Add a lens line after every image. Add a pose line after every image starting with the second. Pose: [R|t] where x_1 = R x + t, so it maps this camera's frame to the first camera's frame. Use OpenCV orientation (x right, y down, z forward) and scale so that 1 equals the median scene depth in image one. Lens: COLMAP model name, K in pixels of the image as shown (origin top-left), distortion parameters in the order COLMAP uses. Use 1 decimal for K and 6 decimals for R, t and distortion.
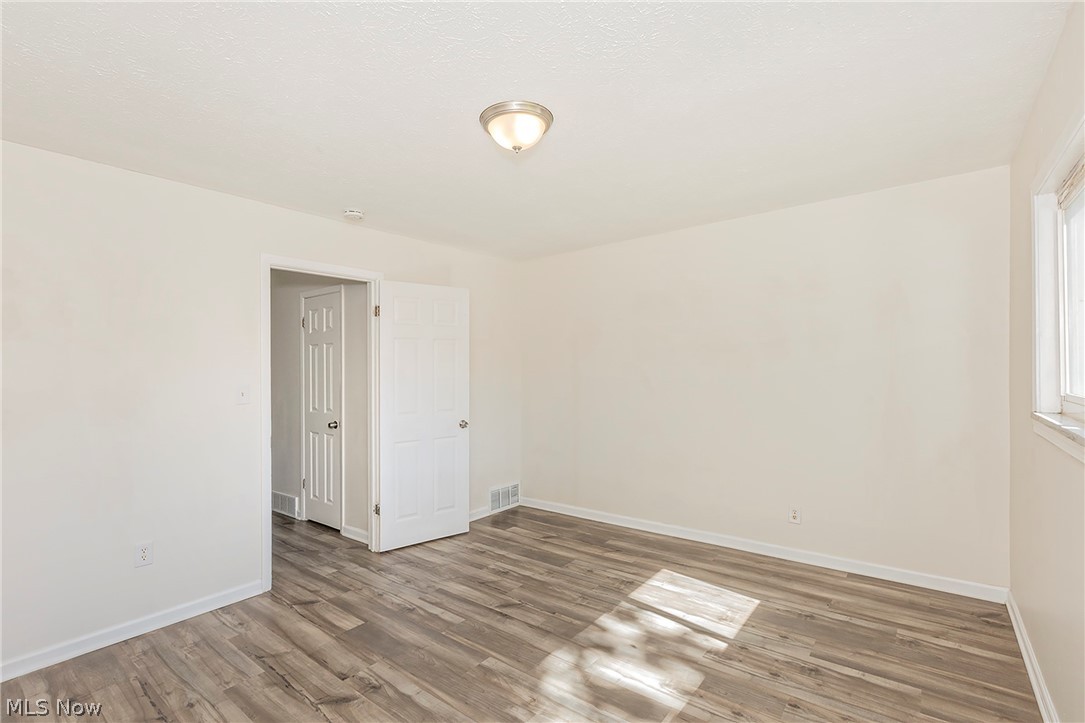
lens RADIAL K [[496.5, 0, 542.5], [0, 496.5, 361.5], [0, 0, 1]] dist [0.001501, -0.000584]
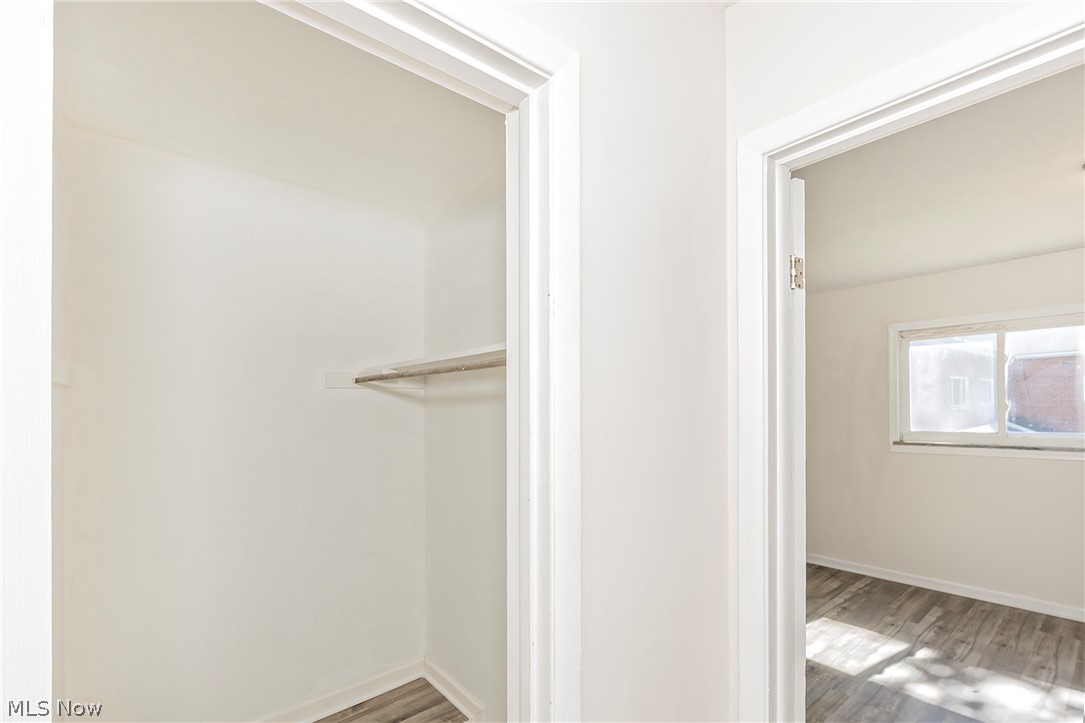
lens RADIAL K [[497.2, 0, 564.9], [0, 497.2, 412.3], [0, 0, 1]] dist [0.001443, 0.000174]
pose [[0.191787, 0.000883, 0.981436, -0.869577], [-0.004171, 0.999991, -0.000085, 0.001725], [-0.981428, -0.004077, 0.191789, 1.446641]]
